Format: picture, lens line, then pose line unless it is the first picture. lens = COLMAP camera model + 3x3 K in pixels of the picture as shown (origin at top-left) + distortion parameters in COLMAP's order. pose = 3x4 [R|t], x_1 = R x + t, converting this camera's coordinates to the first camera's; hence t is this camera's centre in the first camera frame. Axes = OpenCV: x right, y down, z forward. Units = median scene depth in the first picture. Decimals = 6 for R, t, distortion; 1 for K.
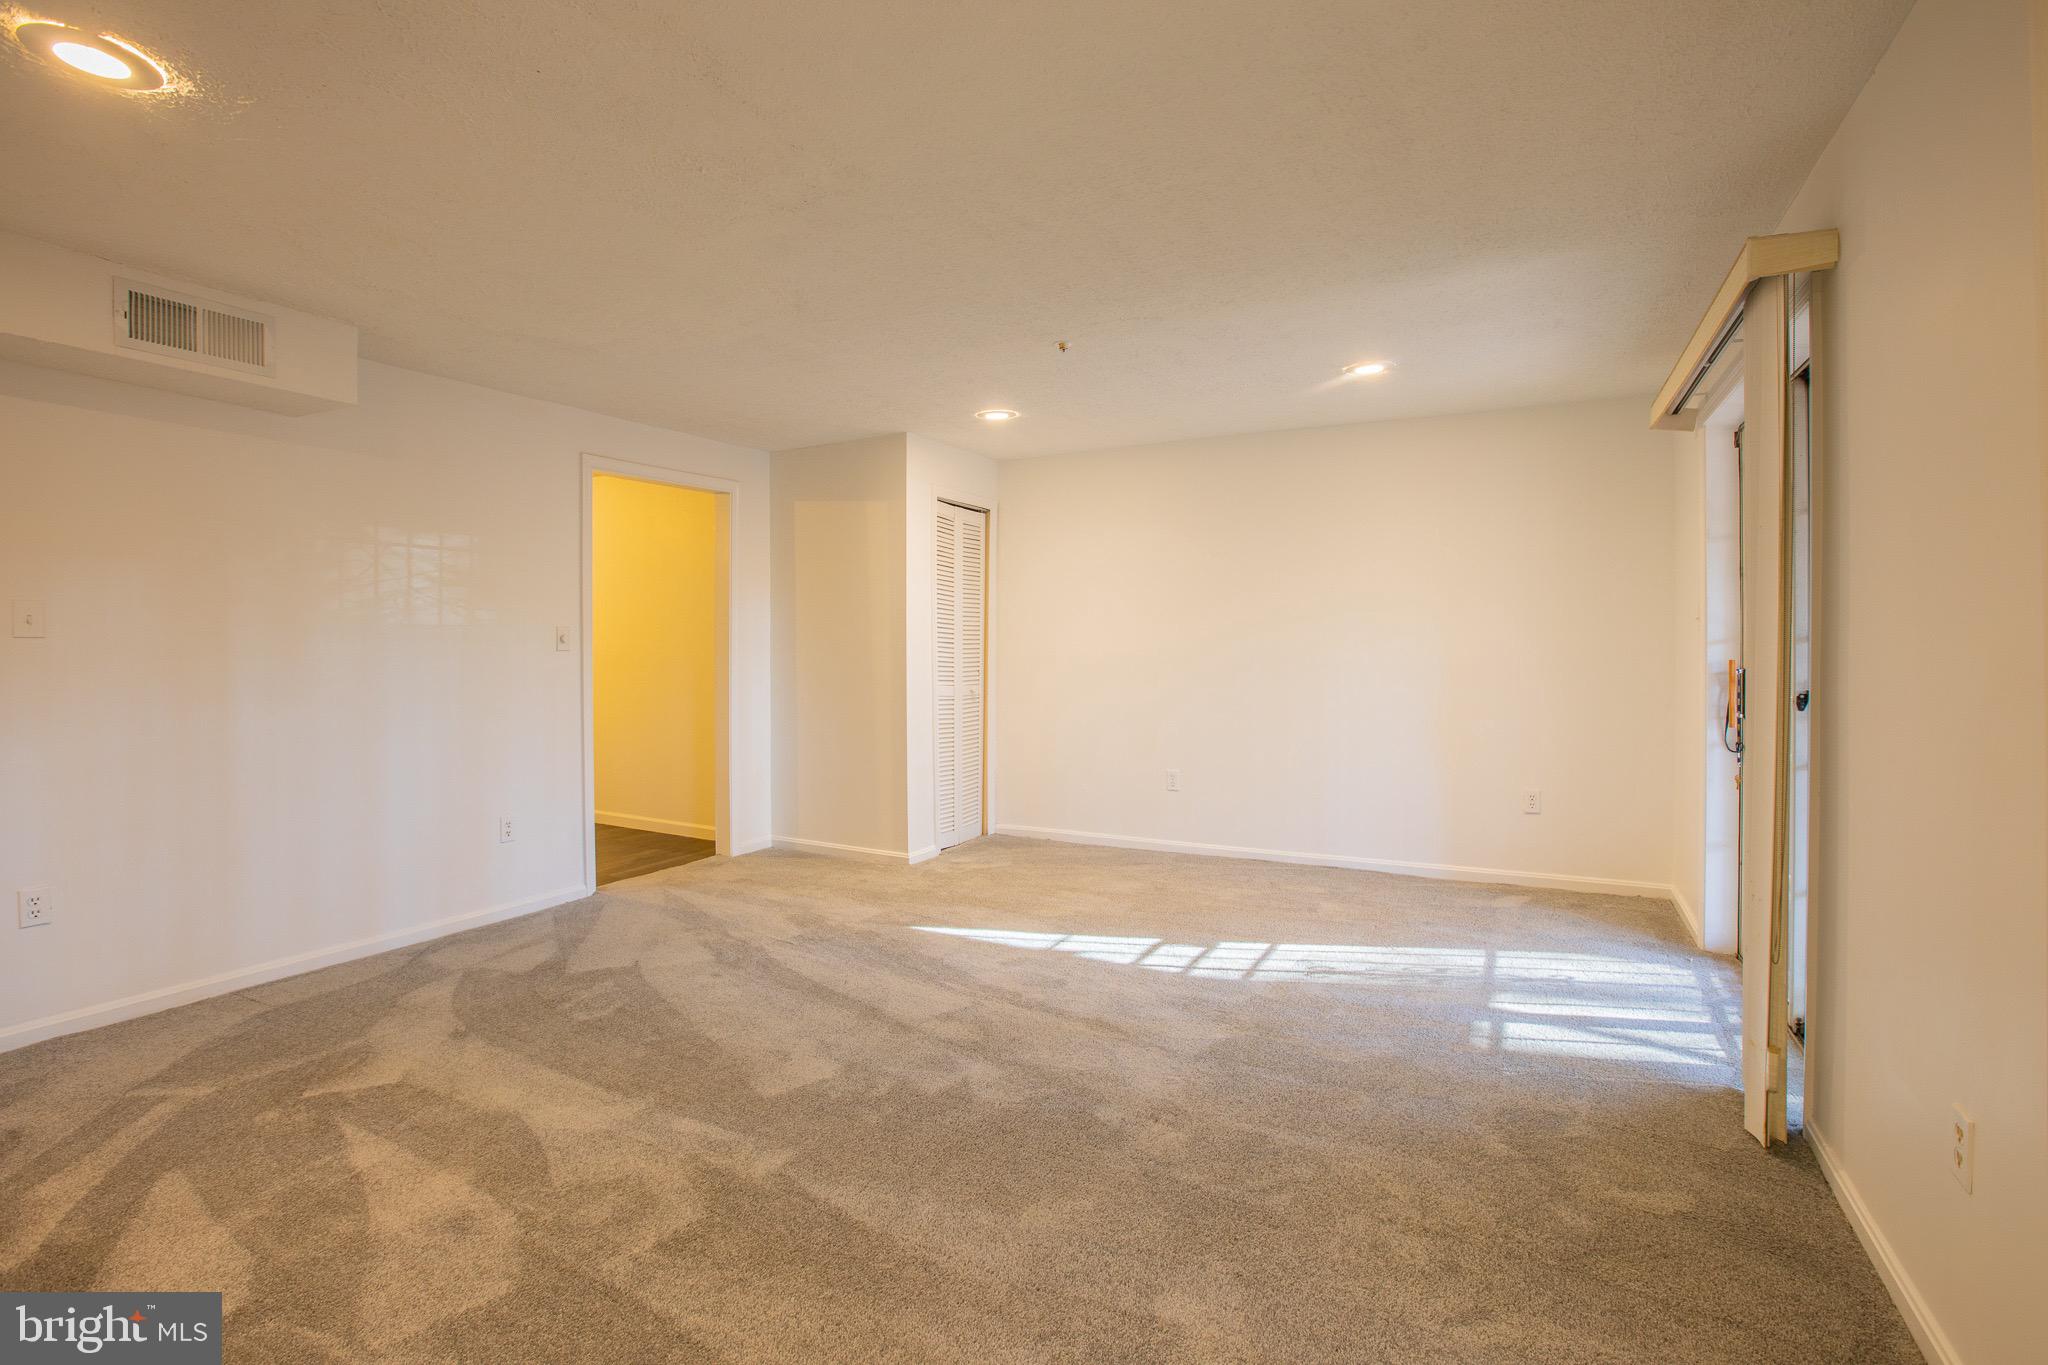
lens RADIAL K [[933.5, 0, 1020.5], [0, 933.5, 654.4], [0, 0, 1]] dist [-0.049099, 0.017643]
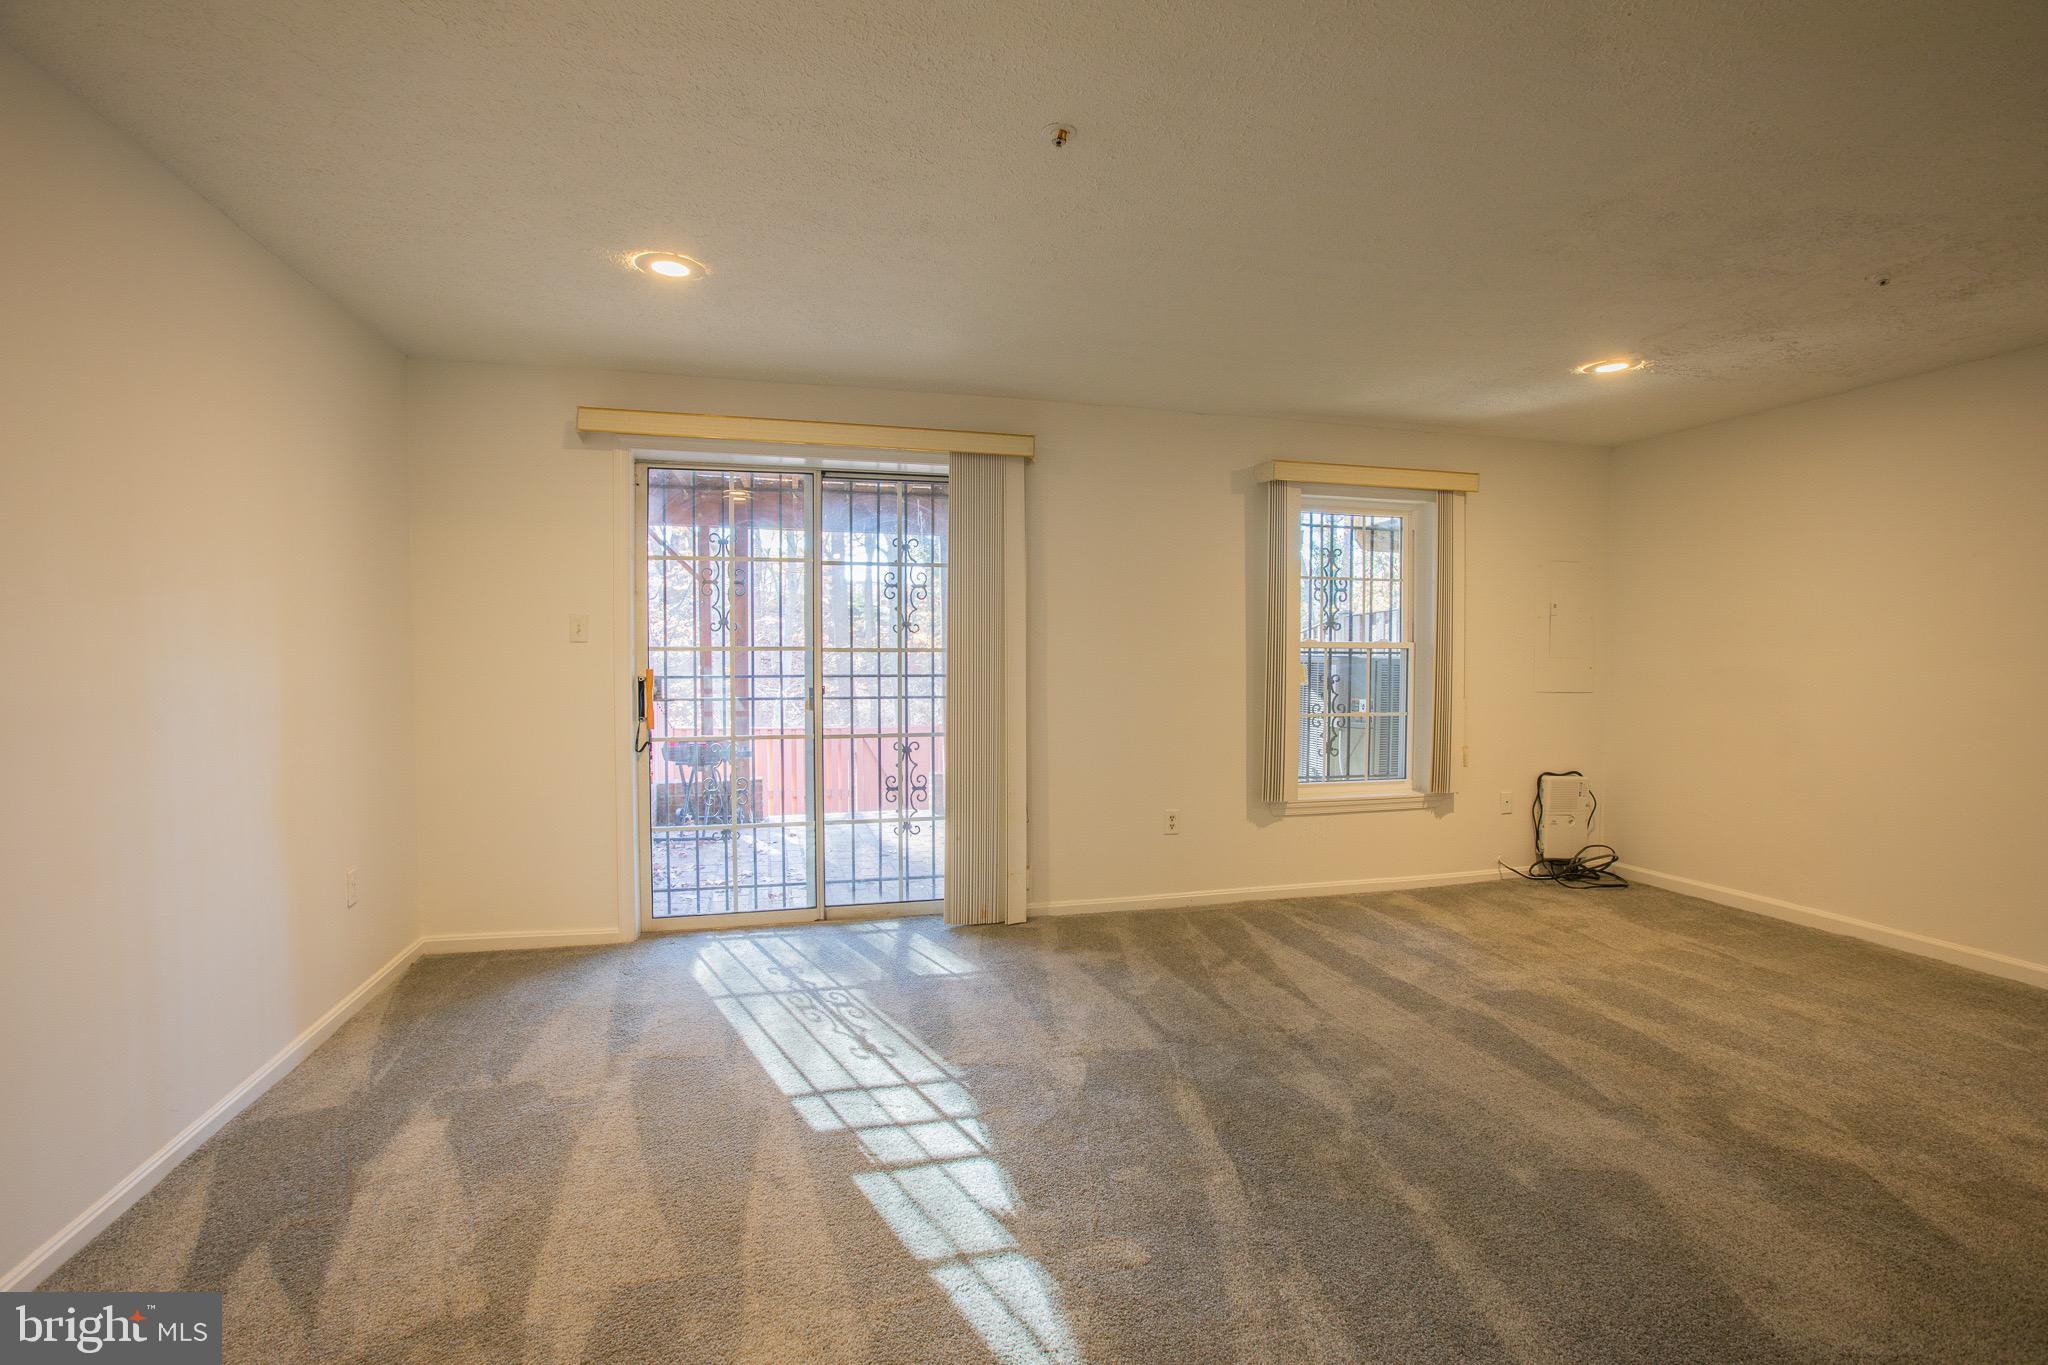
lens RADIAL K [[933.5, 0, 1020.5], [0, 933.5, 654.4], [0, 0, 1]] dist [-0.049099, 0.017643]
pose [[-0.684646, 0.000187, 0.728876, -0.355124], [0.012515, 0.999856, 0.011499, -0.022097], [-0.728768, 0.016995, -0.684550, 1.387911]]
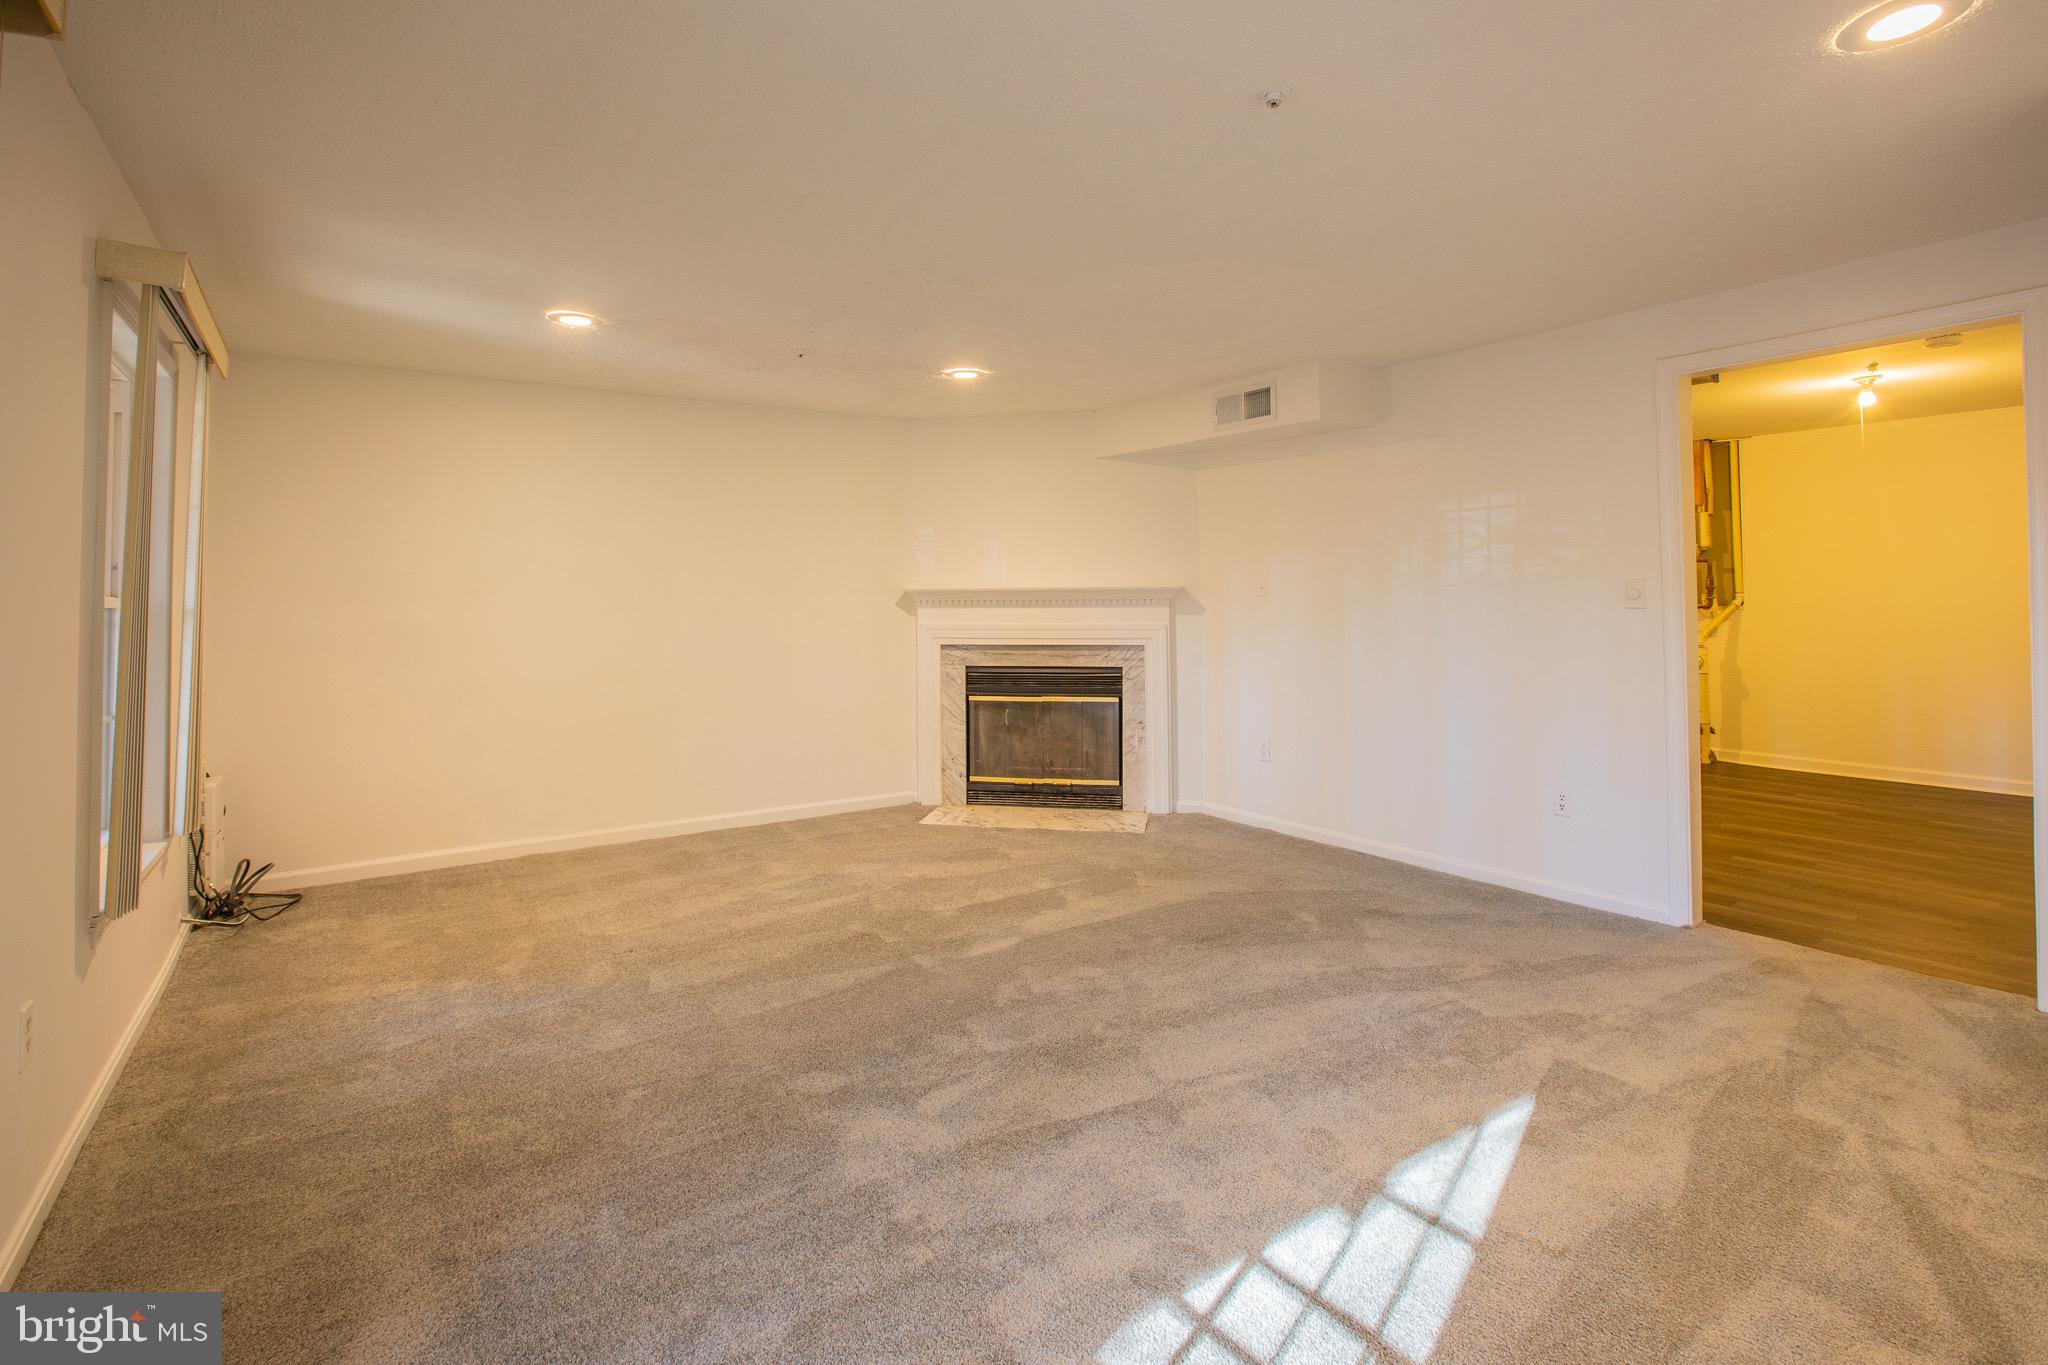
lens RADIAL K [[944.6, 0, 1019.6], [0, 944.6, 585.5], [0, 0, 1]] dist [-0.021859, -0.000120]
pose [[-0.443331, -0.018796, -0.896161, 0.604374], [-0.005505, 0.999818, -0.018246, -0.005414], [0.896341, -0.003156, -0.443354, 1.083335]]
